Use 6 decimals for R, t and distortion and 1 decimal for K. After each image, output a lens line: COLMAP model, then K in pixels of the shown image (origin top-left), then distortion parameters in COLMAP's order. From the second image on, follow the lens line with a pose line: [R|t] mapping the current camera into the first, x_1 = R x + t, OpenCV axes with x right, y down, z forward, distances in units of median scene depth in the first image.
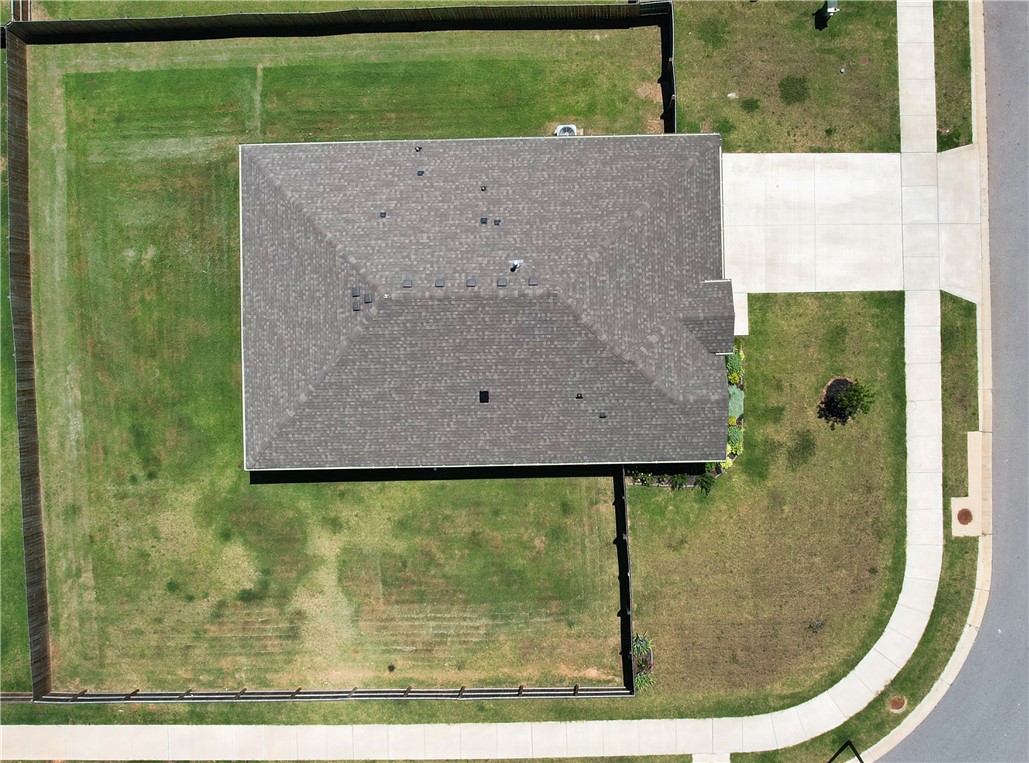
lens RADIAL K [[1226.1, 0, 588.2], [0, 1226.1, 359.7], [0, 0, 1]] dist [-0.037208, 0.000000]
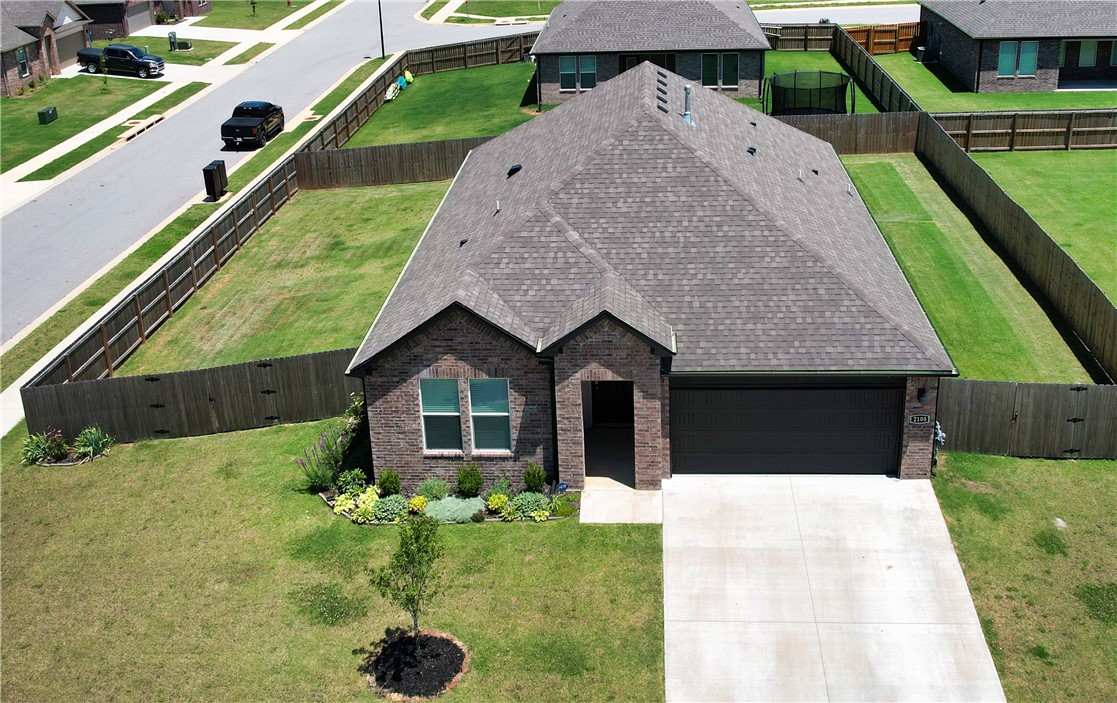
lens RADIAL K [[1195.7, 0, 565.5], [0, 1195.7, 272.9], [0, 0, 1]] dist [-0.051157, 0.000000]
pose [[-0.087840, 0.361629, -0.928175, 0.543312], [-0.994905, 0.014441, 0.099782, -0.064327], [0.049487, 0.932210, 0.358518, 0.717537]]
